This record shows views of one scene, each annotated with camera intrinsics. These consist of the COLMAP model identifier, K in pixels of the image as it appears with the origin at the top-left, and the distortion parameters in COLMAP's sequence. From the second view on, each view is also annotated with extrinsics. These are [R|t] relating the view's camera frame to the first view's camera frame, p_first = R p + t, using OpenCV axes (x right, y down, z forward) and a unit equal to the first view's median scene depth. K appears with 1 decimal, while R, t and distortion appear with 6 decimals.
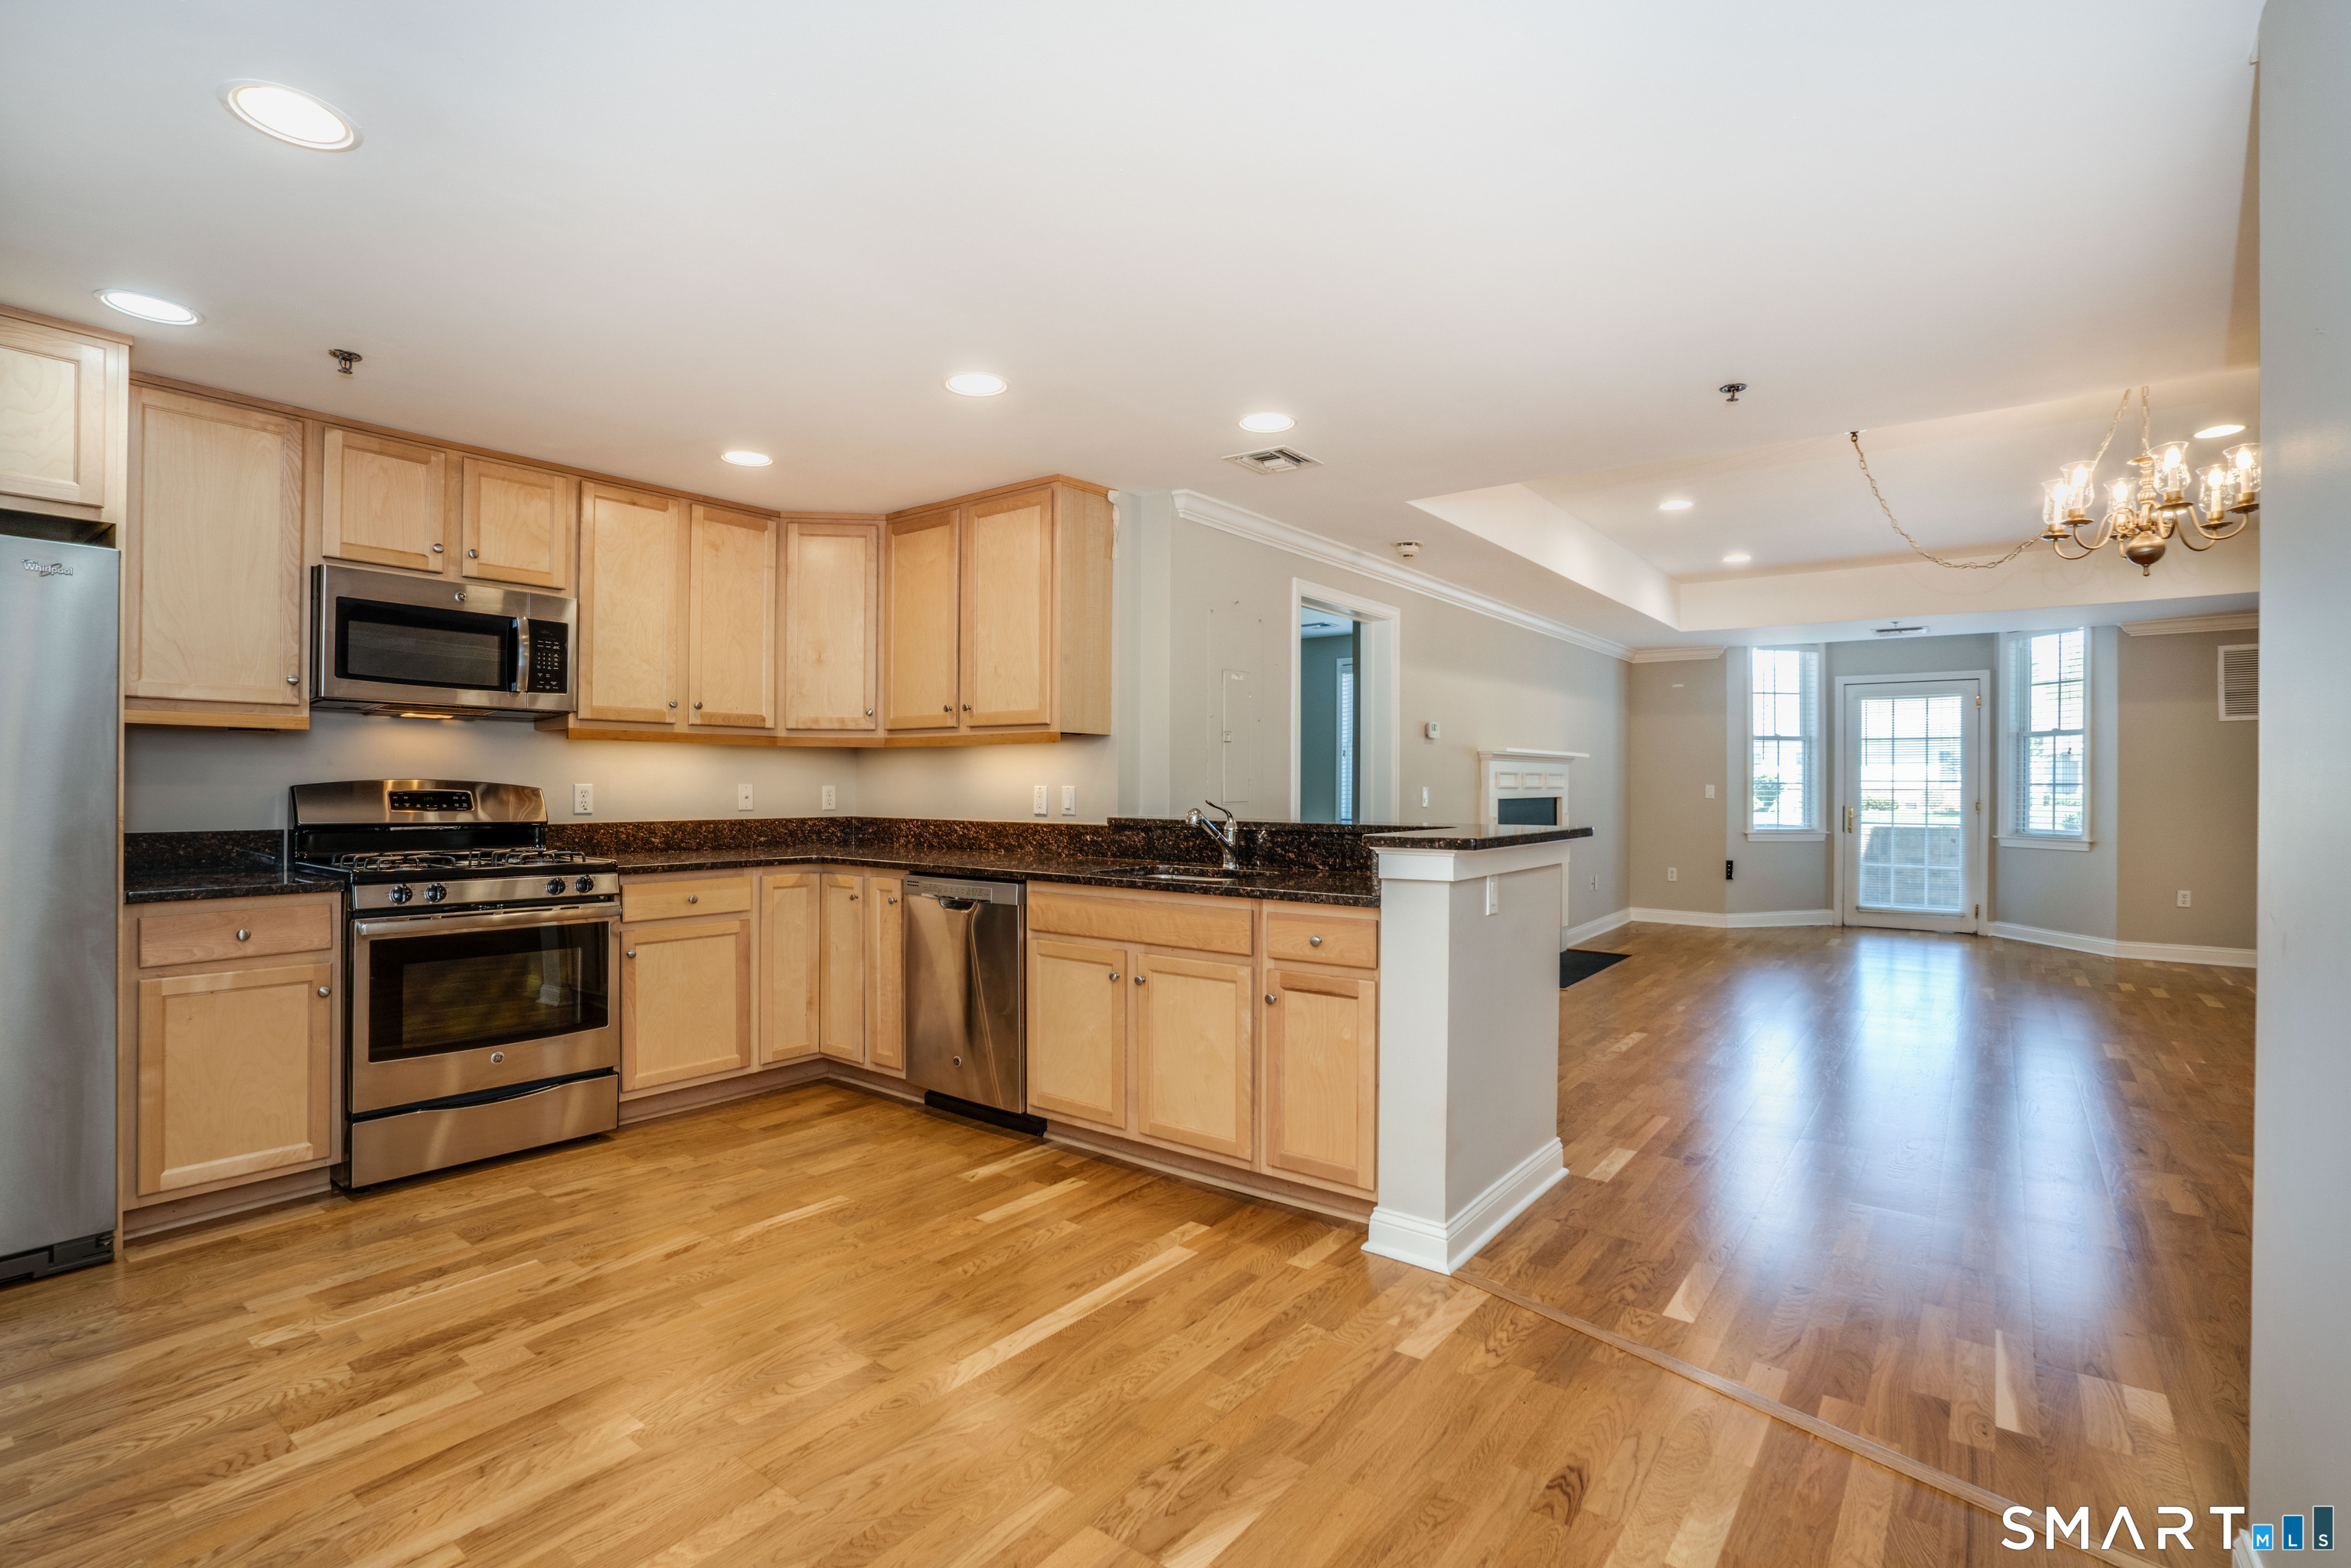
lens RADIAL K [[1086.2, 0, 1176.3], [0, 1086.2, 782.7], [0, 0, 1]] dist [-0.034219, 0.004020]
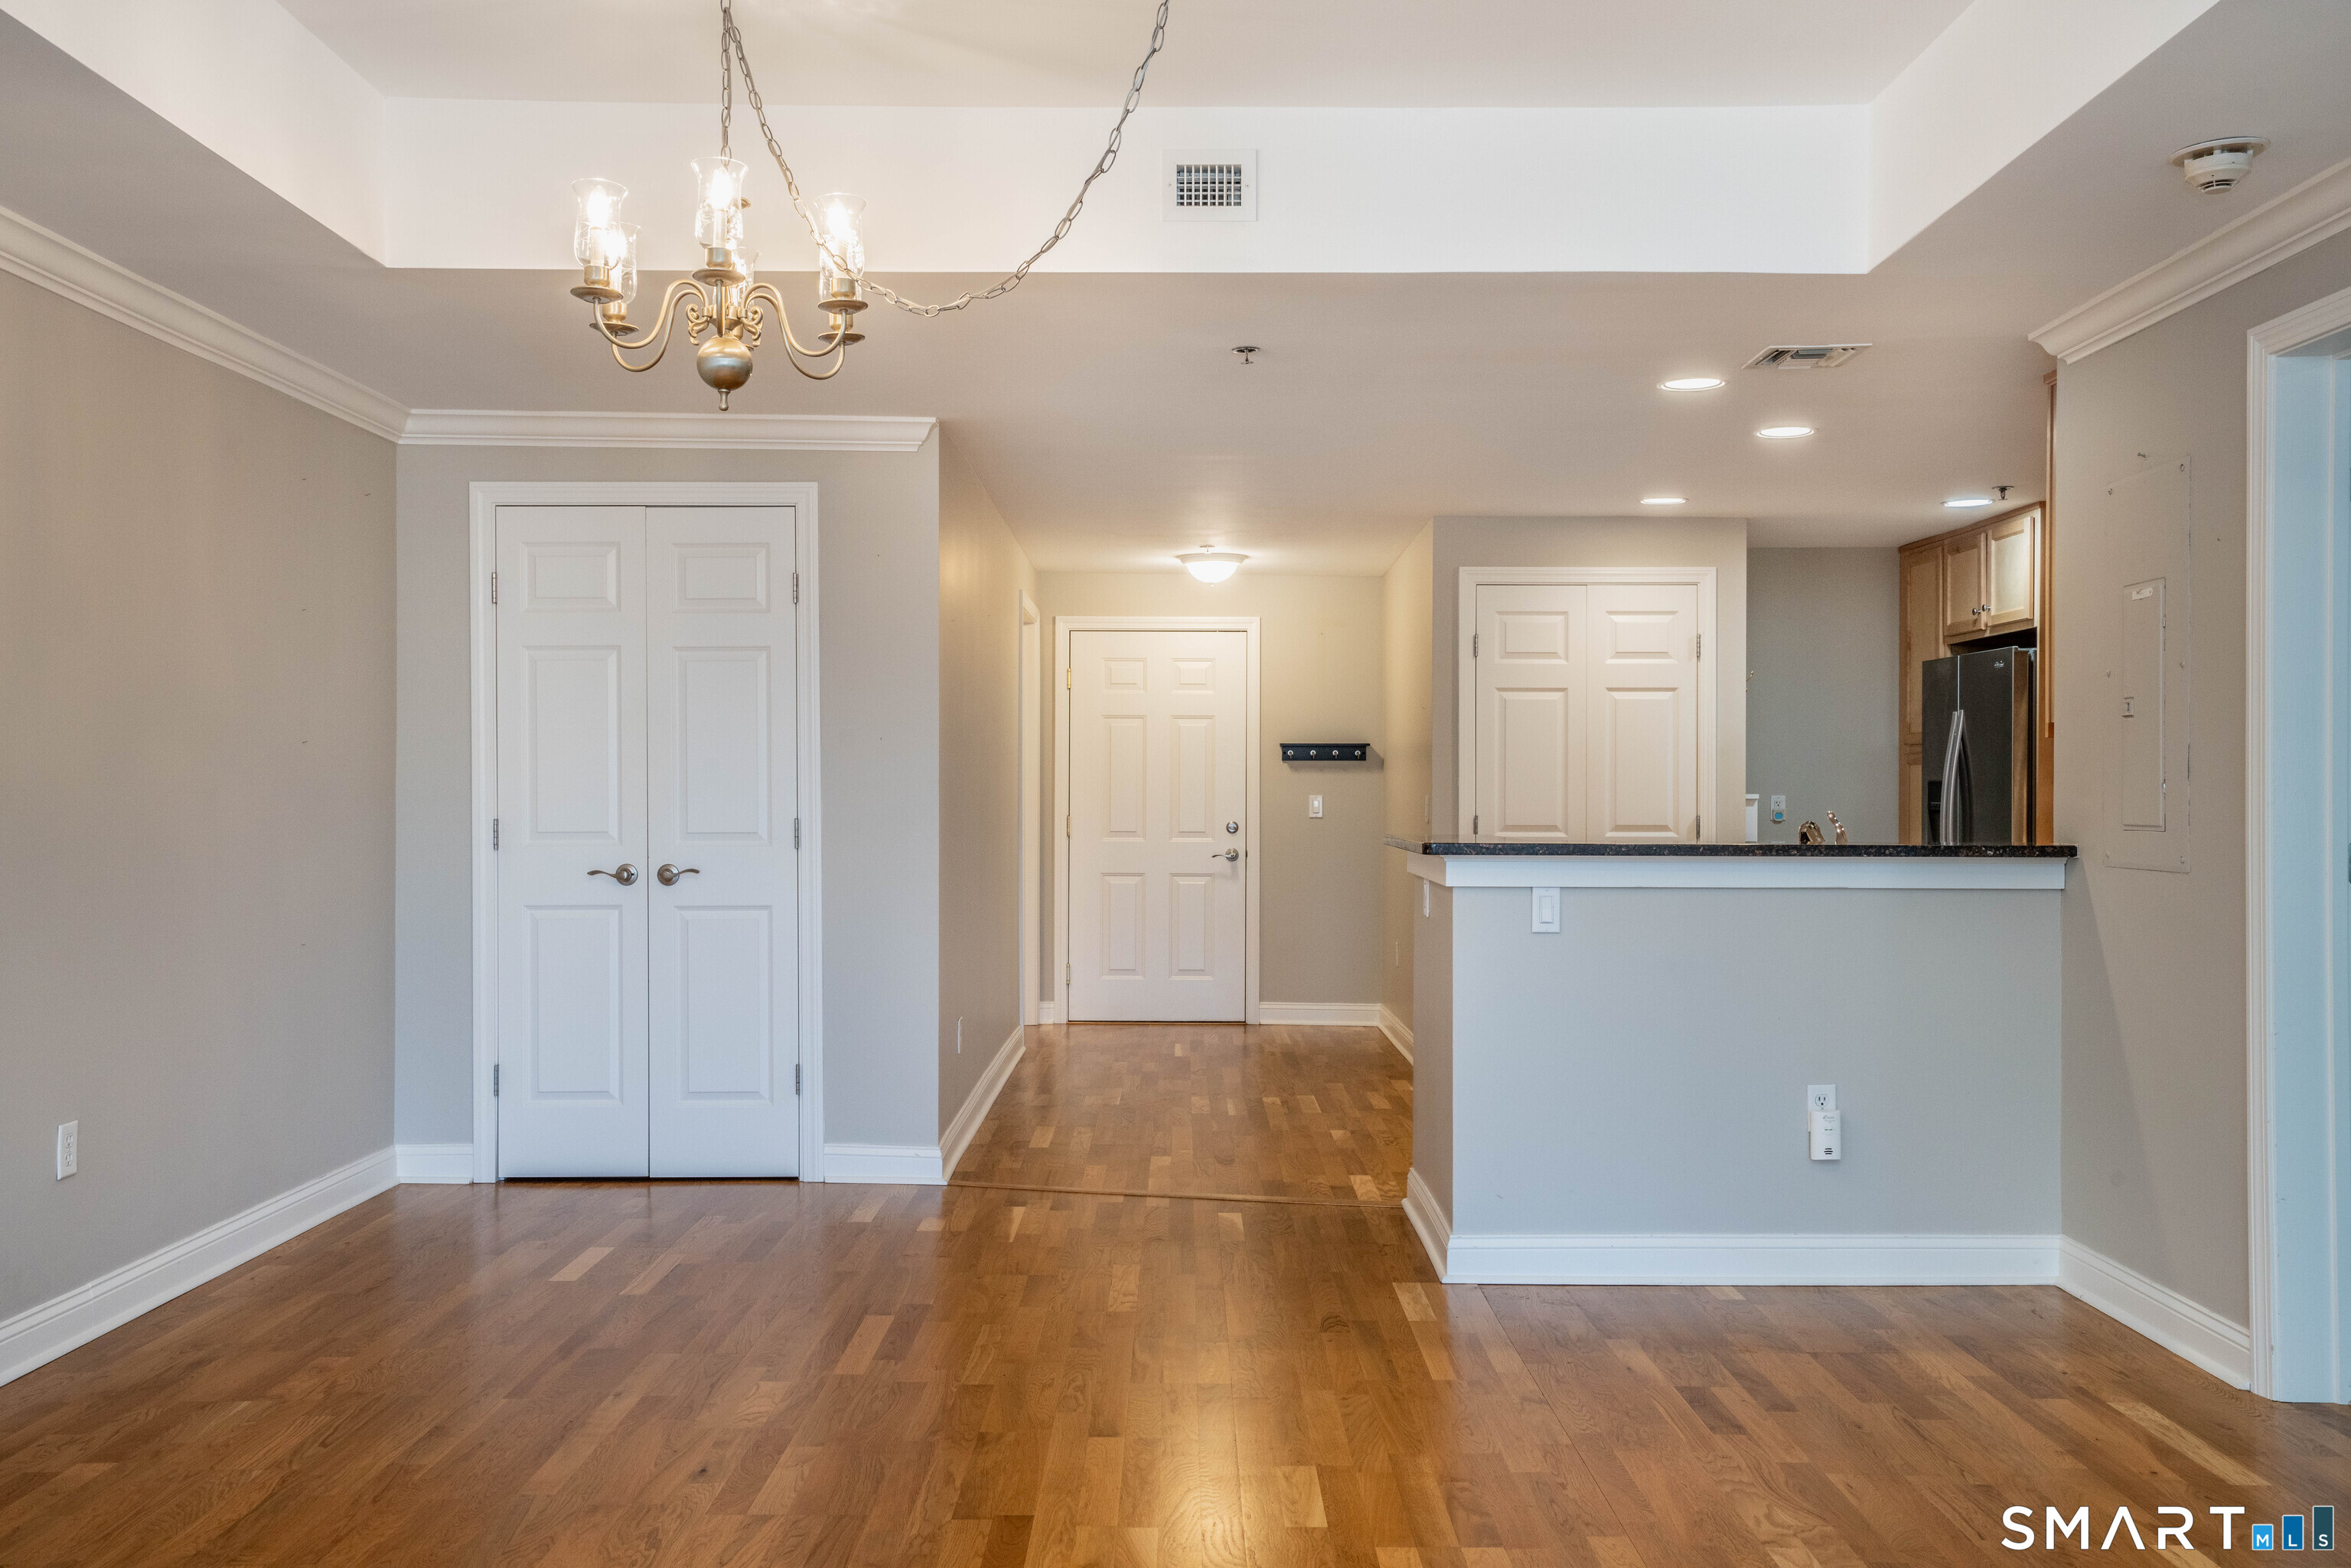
lens RADIAL K [[1999.0, 0, 1181.2], [0, 1999.0, 774.7], [0, 0, 1]] dist [0.008590, 0.039476]
pose [[-0.794103, -0.012667, -0.607652, 1.352902], [-0.007116, 0.999908, -0.011544, 0.010132], [0.607742, -0.004843, -0.794120, 1.967087]]
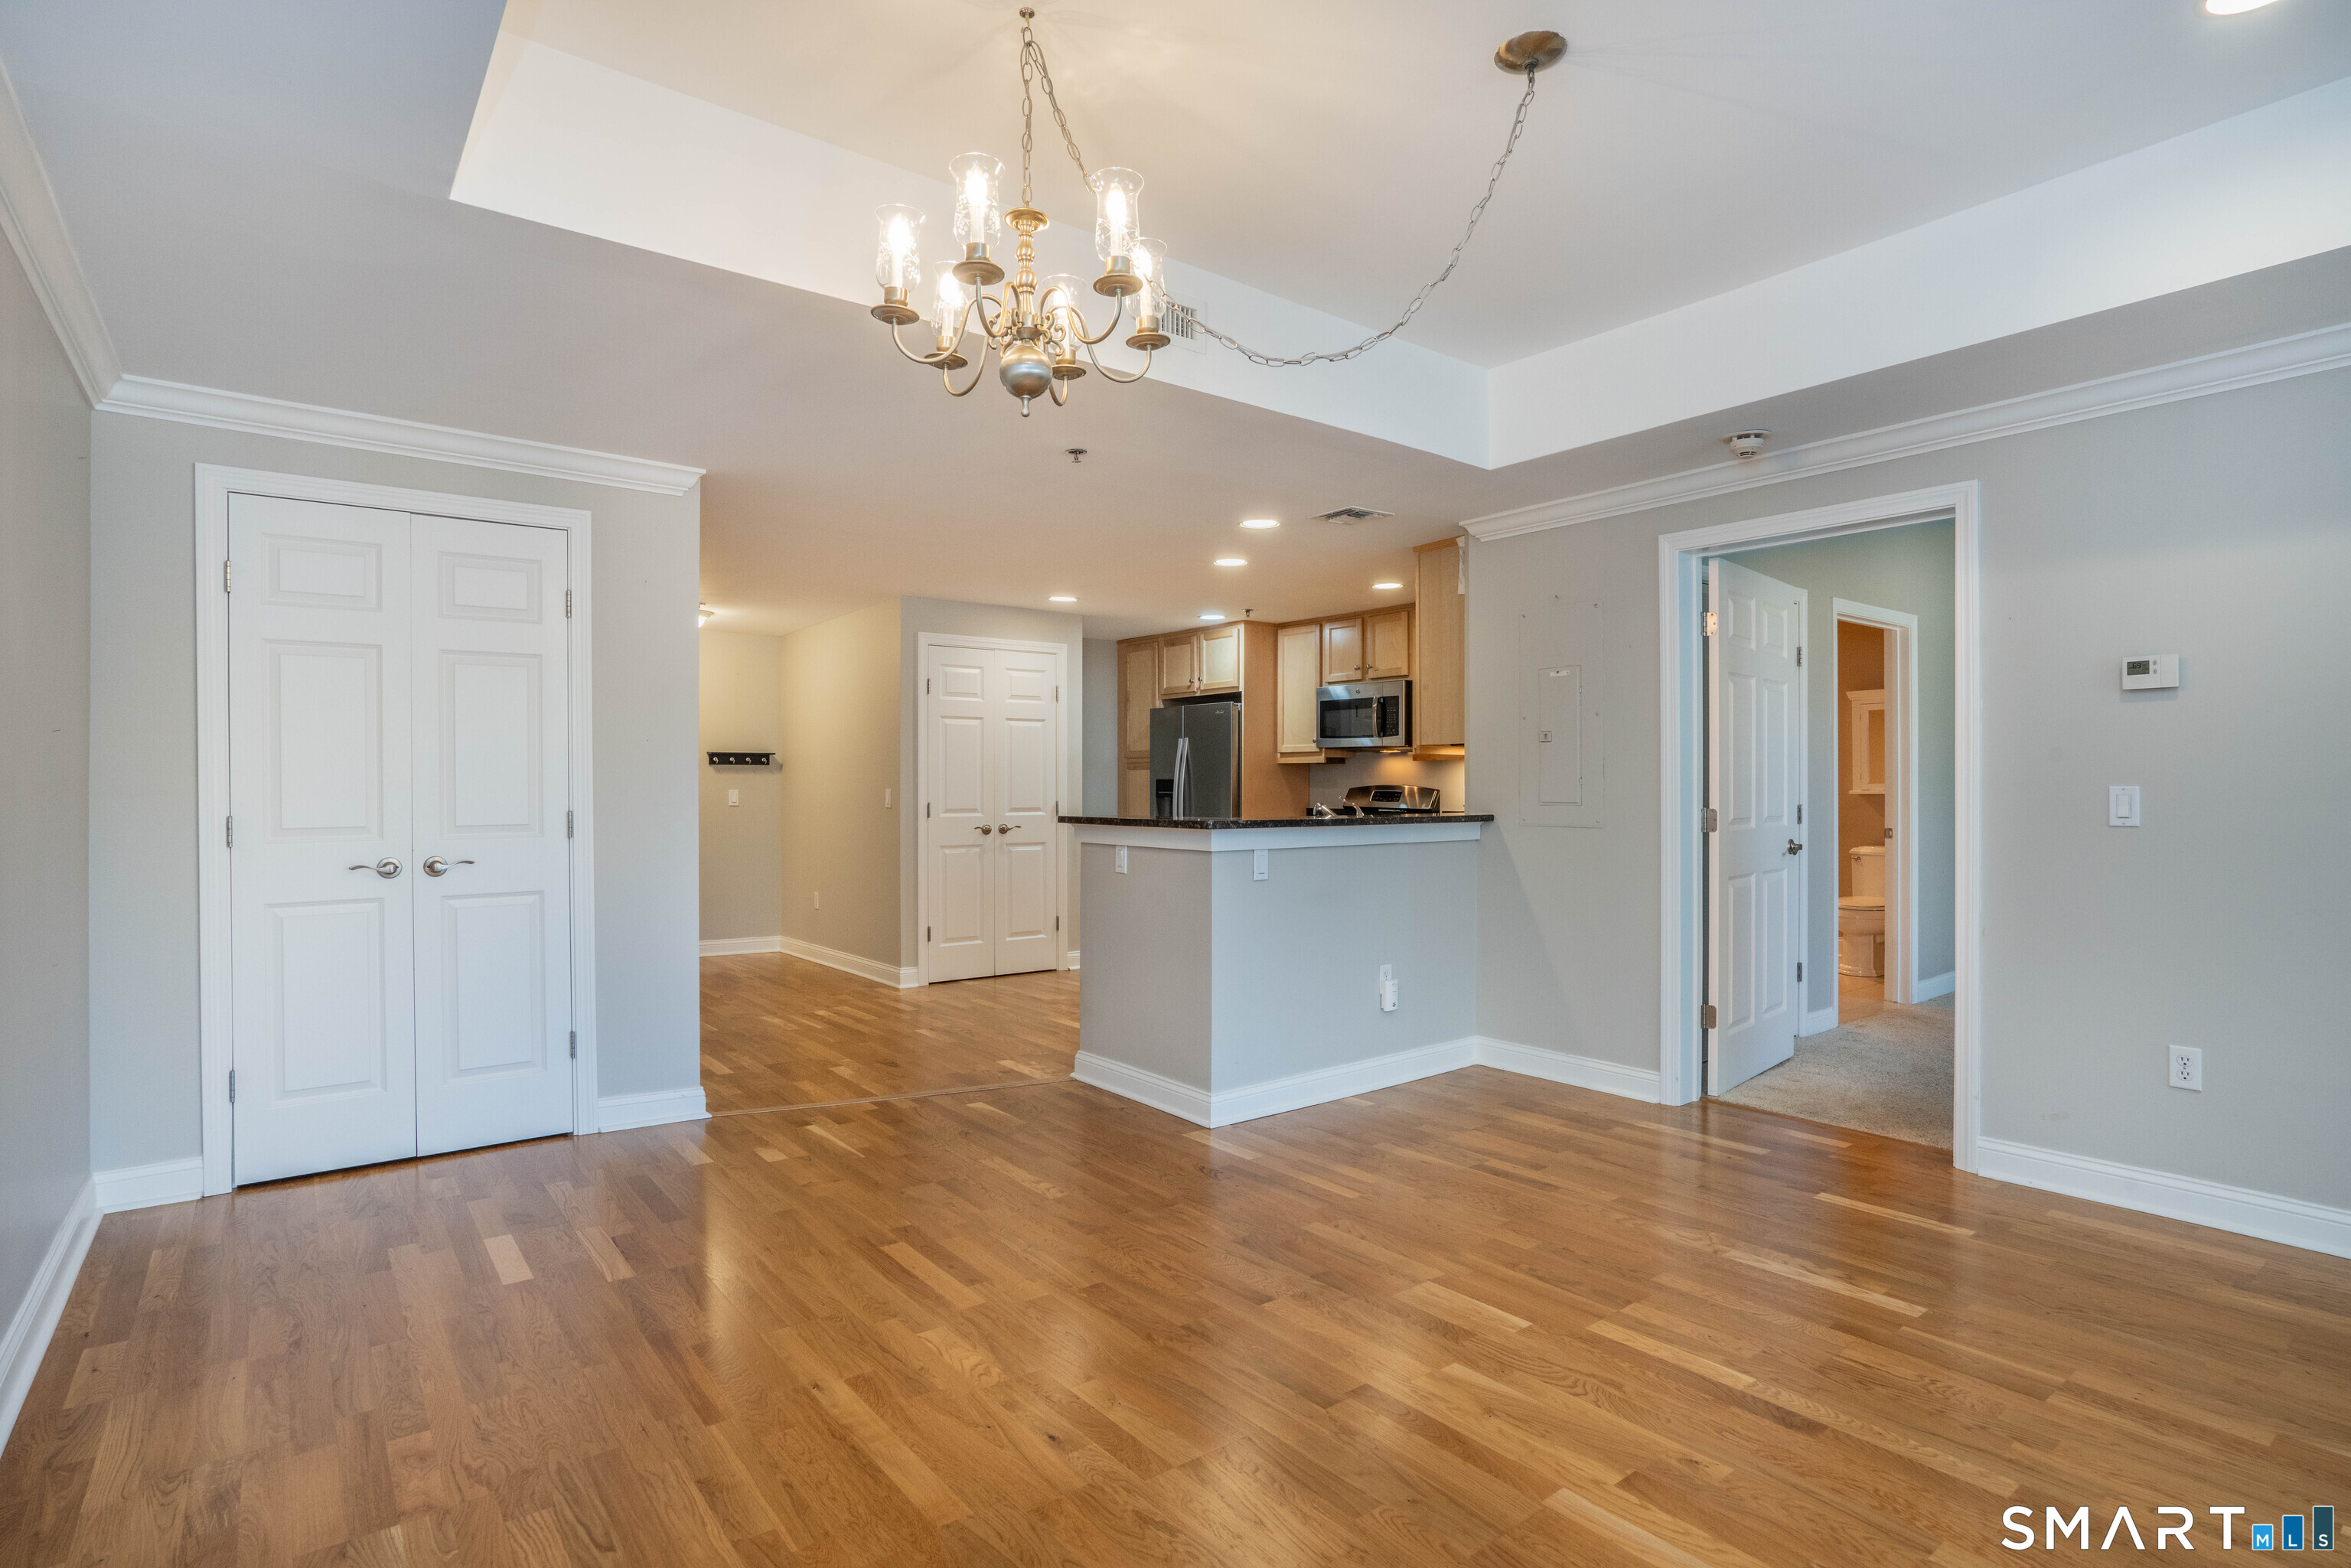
lens RADIAL K [[1177.0, 0, 1175.0], [0, 1177.0, 792.5], [0, 0, 1]] dist [-0.038283, 0.009863]
pose [[-0.254996, -0.001021, -0.966942, 1.501369], [-0.000273, 0.999999, -0.000984, 0.012993], [0.966942, 0.000013, -0.254996, 1.230795]]
